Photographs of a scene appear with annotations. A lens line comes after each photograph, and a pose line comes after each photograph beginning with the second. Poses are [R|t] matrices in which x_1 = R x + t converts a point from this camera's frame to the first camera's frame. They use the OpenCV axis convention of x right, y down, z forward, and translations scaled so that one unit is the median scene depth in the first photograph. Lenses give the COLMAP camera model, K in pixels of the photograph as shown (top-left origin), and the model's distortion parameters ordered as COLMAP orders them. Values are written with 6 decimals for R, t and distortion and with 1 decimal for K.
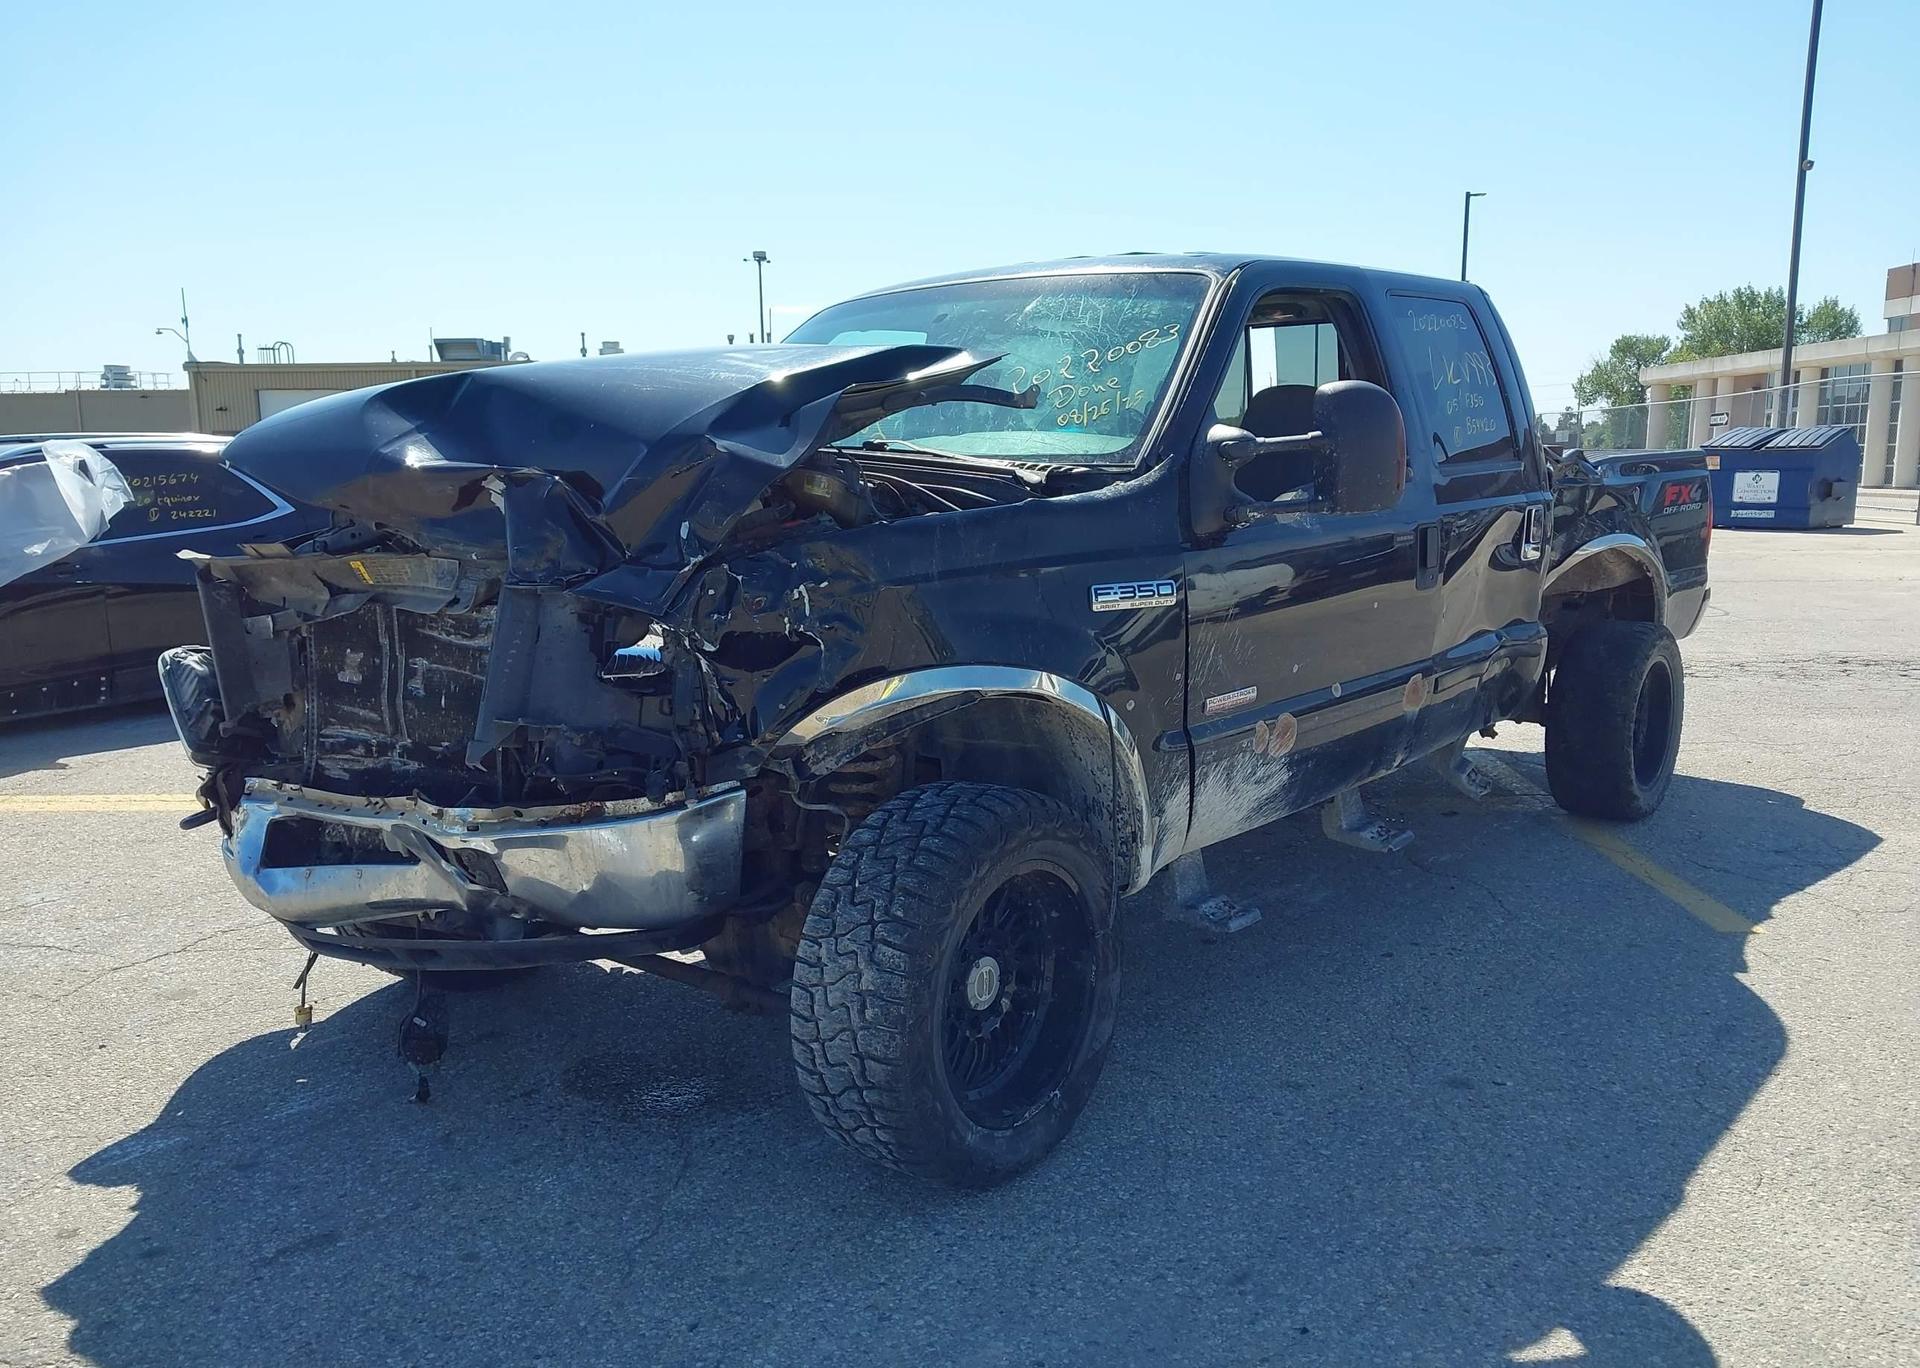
lens RADIAL K [[1517.6, 0, 939.6], [0, 1517.6, 713.9], [0, 0, 1]] dist [0.107841, -0.186505]
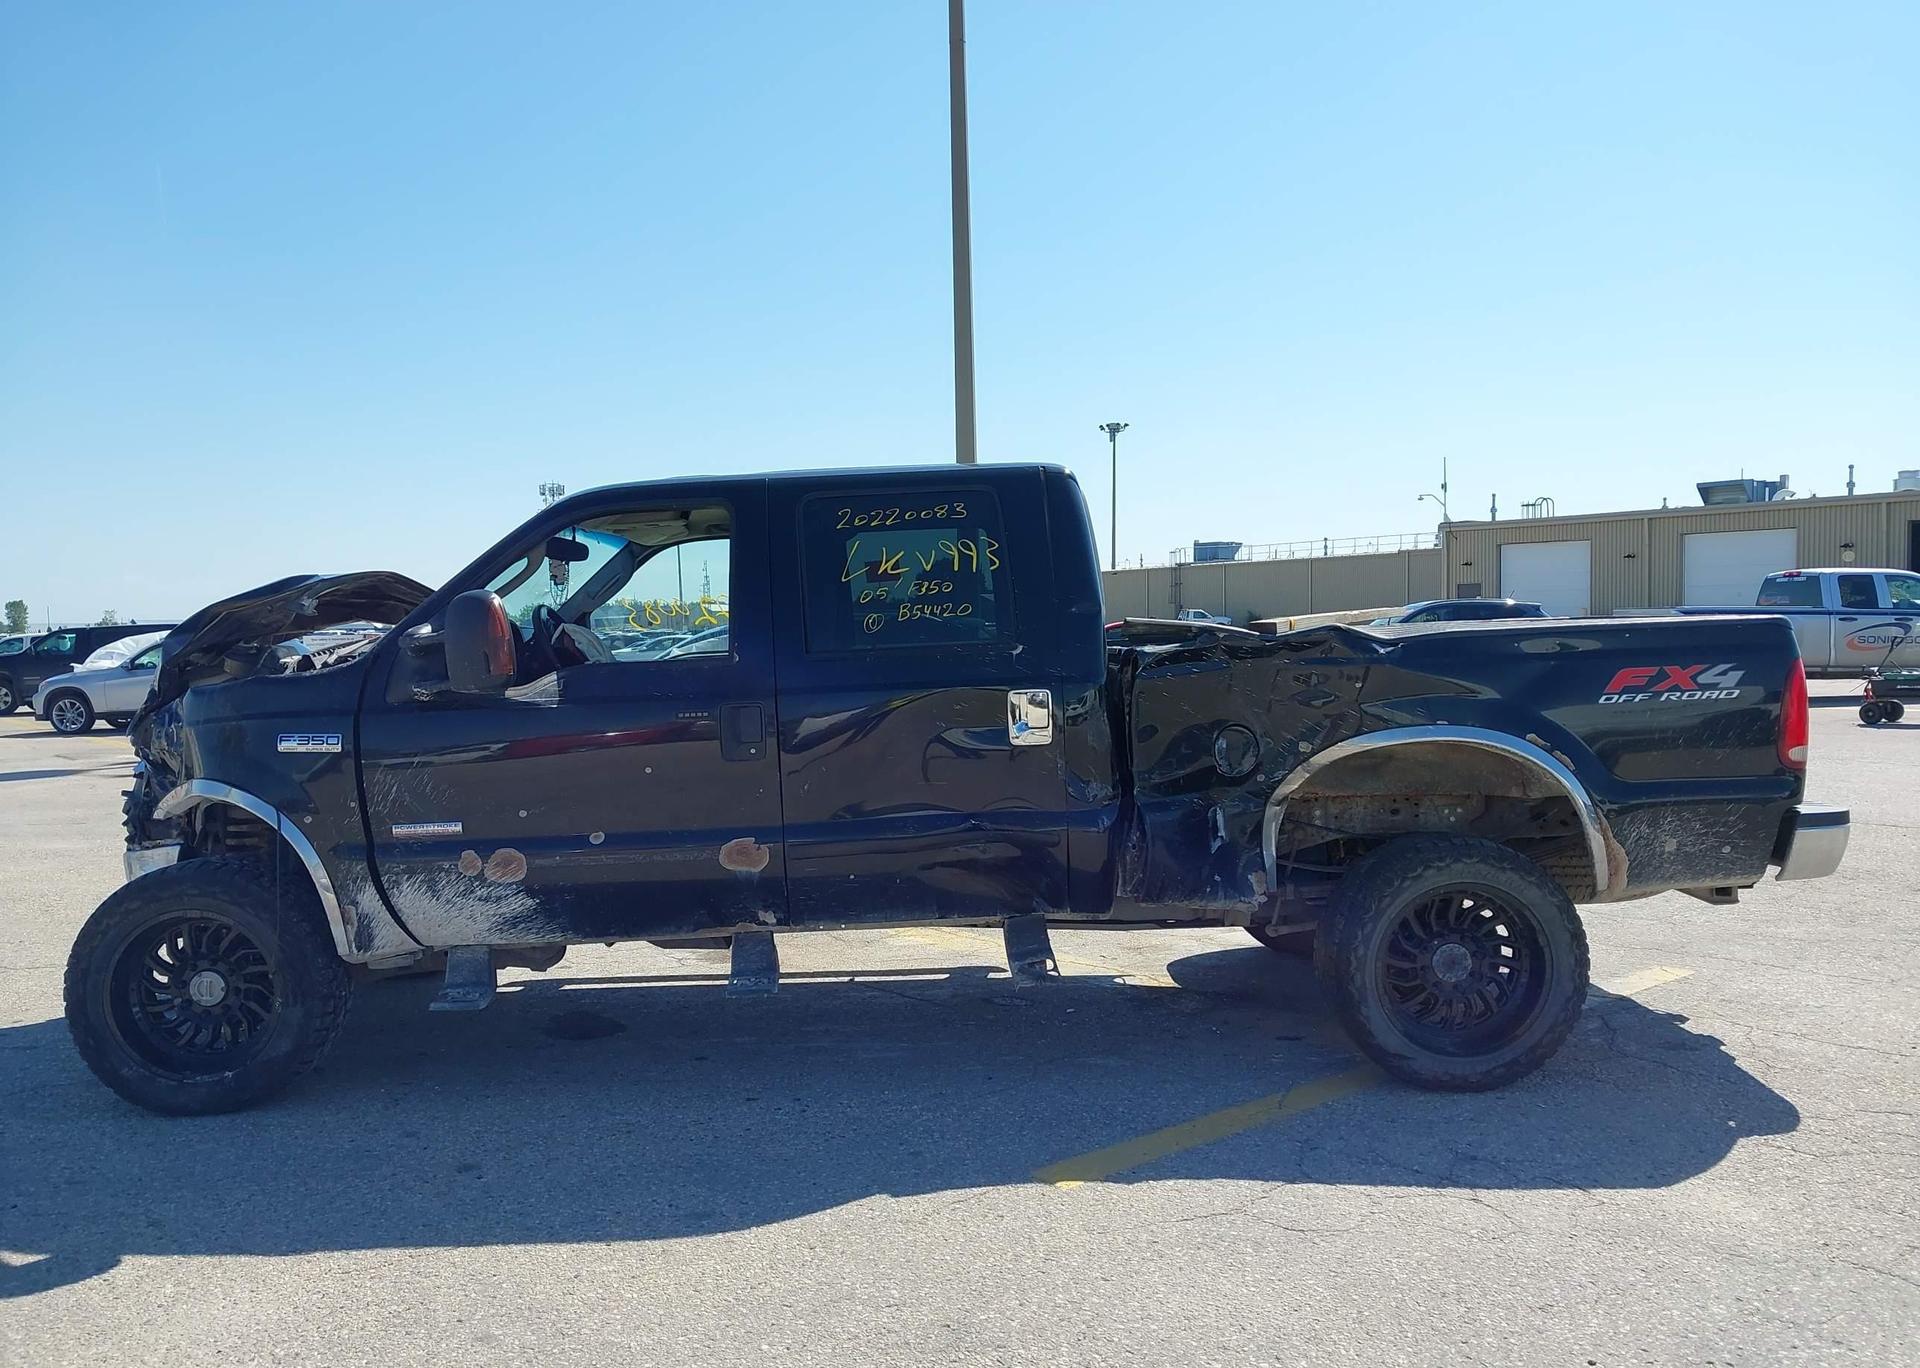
lens RADIAL K [[1515.4, 0, 960.0], [0, 1515.4, 684.0], [0, 0, 1]] dist [0.076612, -0.133665]
pose [[0.648051, 0.026505, -0.761135, 1.531945], [-0.110607, 0.992074, -0.059627, -0.108968], [0.753522, 0.122828, 0.645847, 0.489160]]
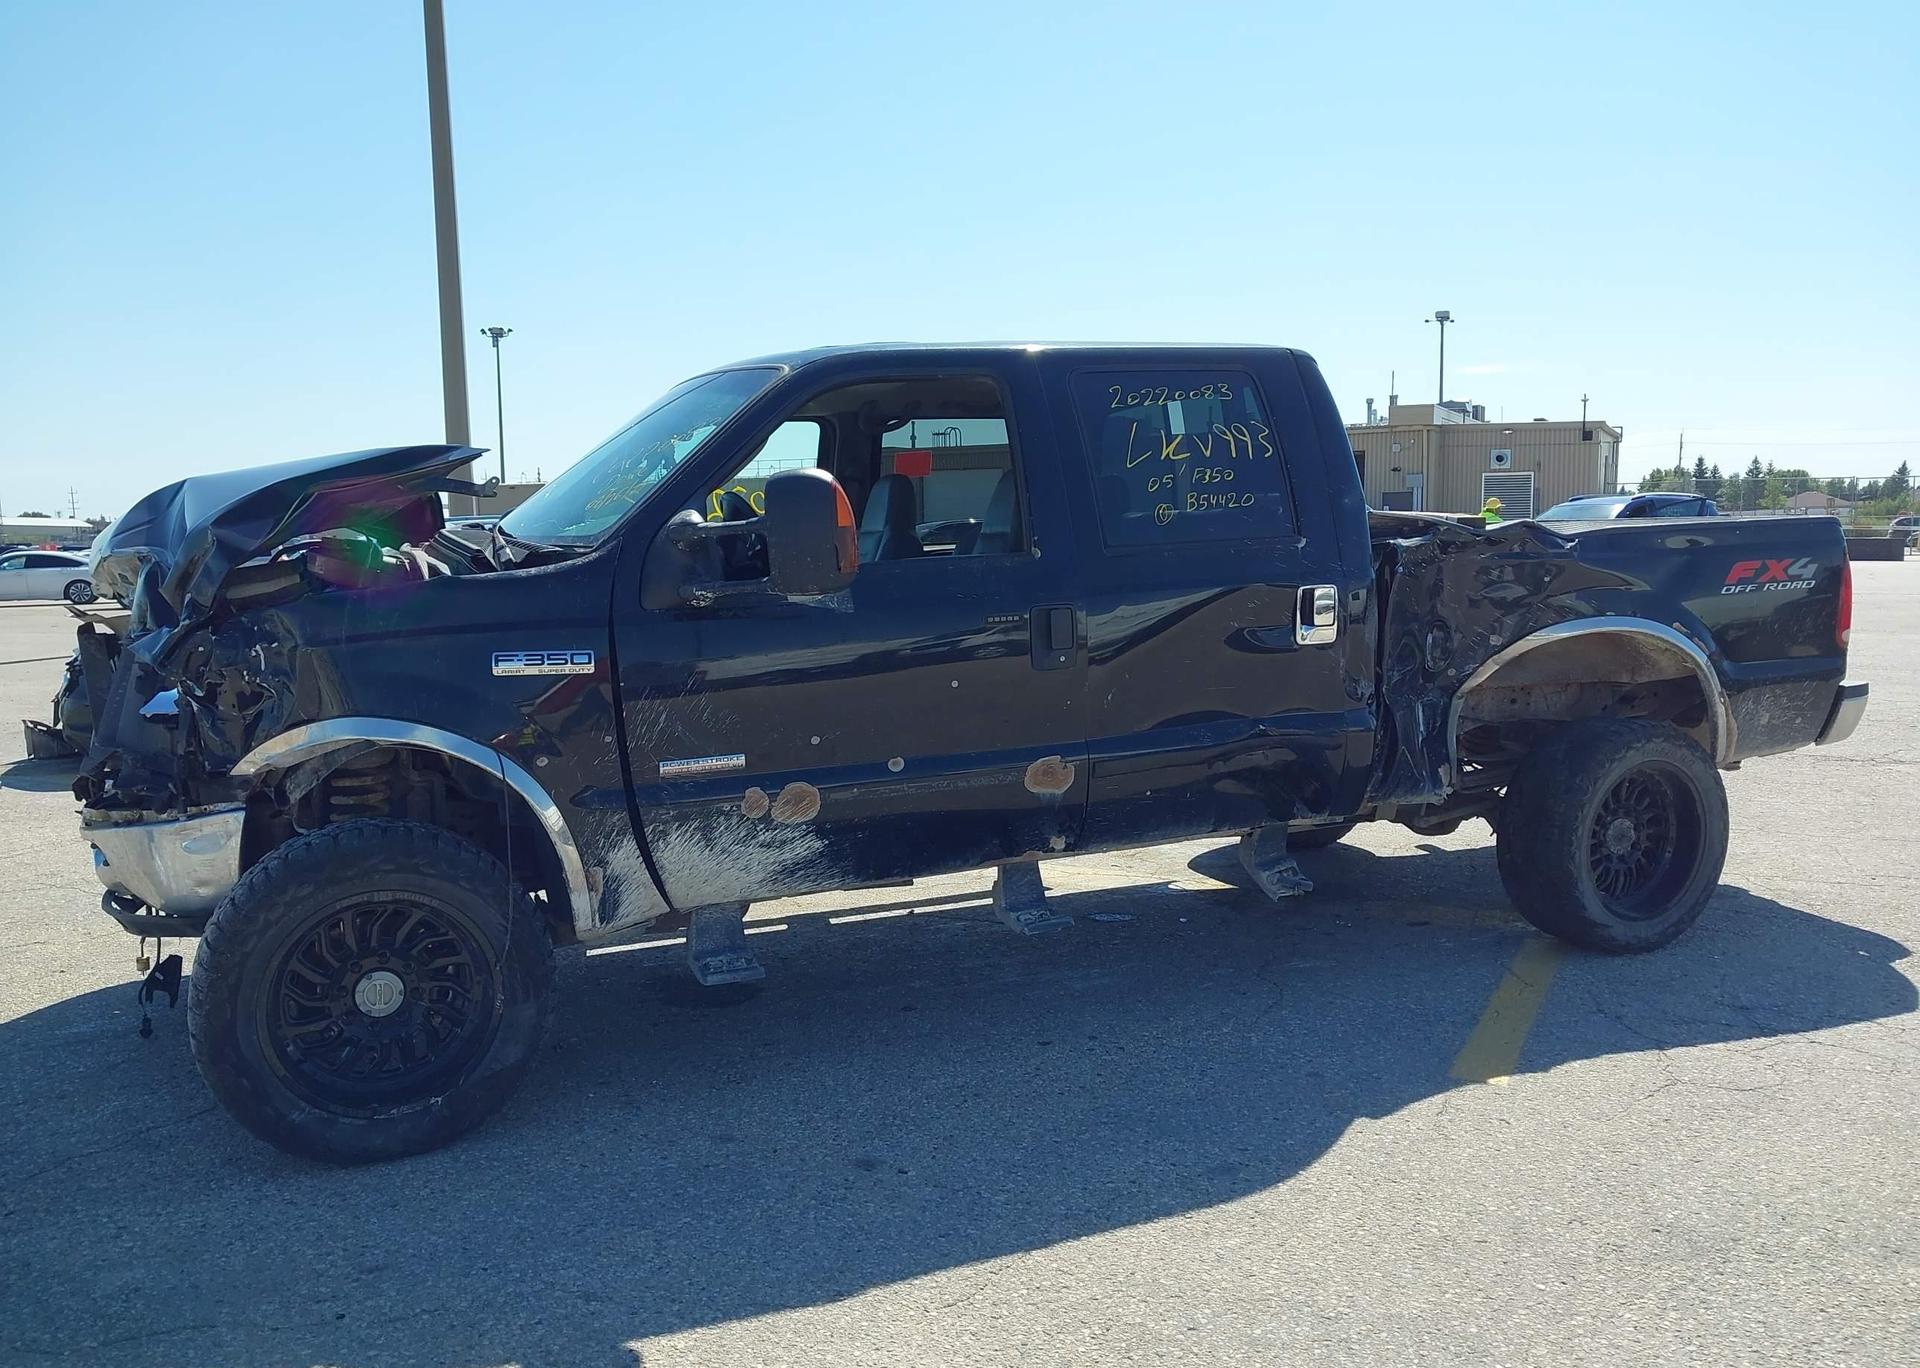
lens RADIAL K [[1514.4, 0, 959.0], [0, 1514.4, 710.1], [0, 0, 1]] dist [0.116583, -0.239093]
pose [[0.902873, 0.044526, -0.427595, 0.826973], [-0.063347, 0.997544, -0.029881, -0.027647], [0.425214, 0.054066, 0.903477, 0.116239]]
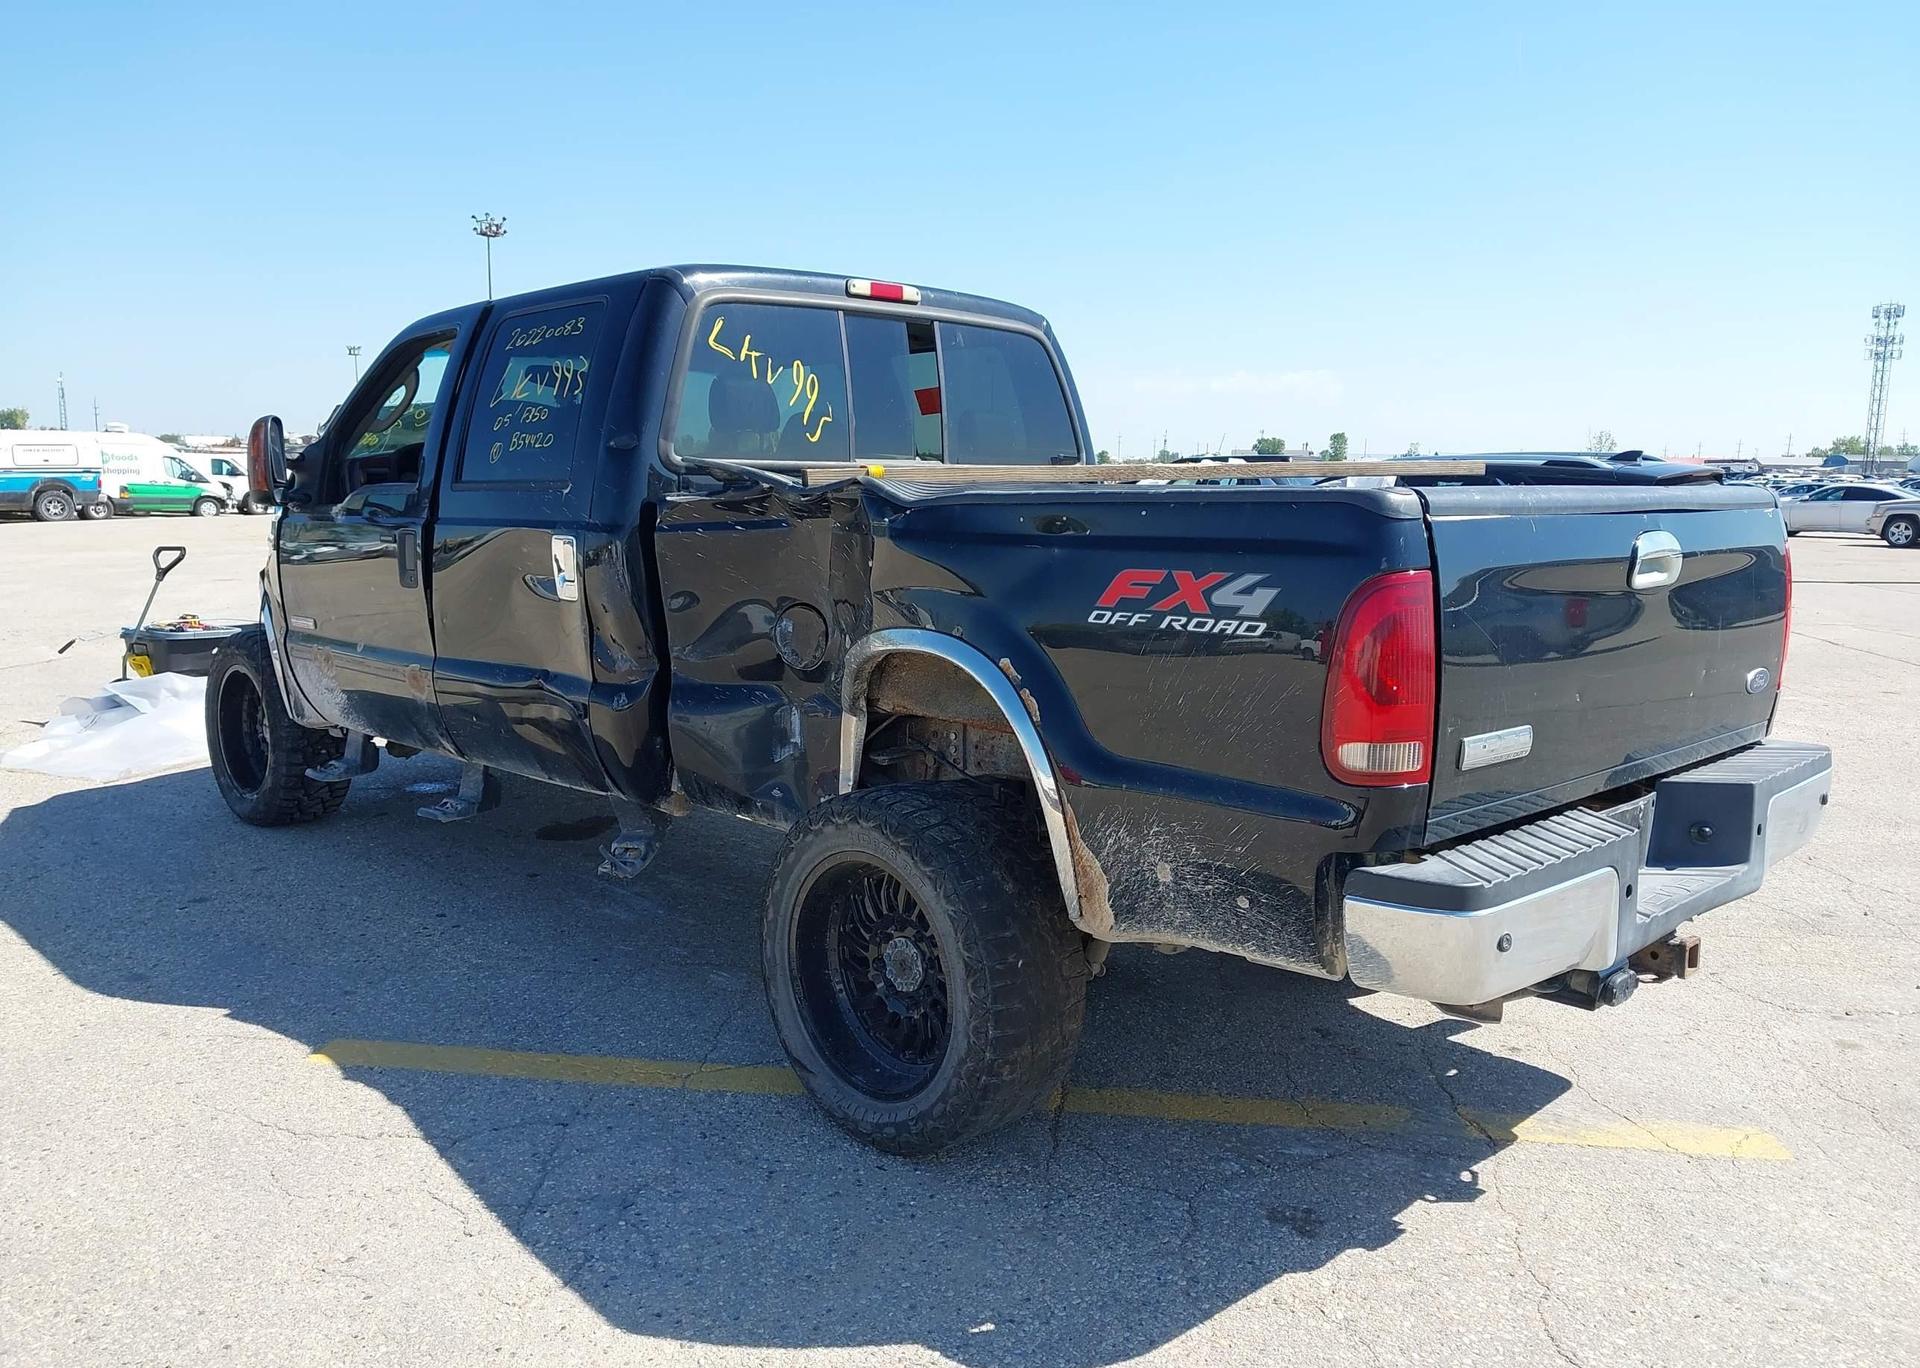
lens RADIAL K [[1517.6, 0, 939.6], [0, 1517.6, 713.9], [0, 0, 1]] dist [0.107841, -0.186505]
pose [[-0.110348, 0.167170, -0.979733, 1.696255], [-0.178071, 0.966478, 0.184964, -0.329296], [0.977811, 0.194873, -0.076881, 1.811107]]
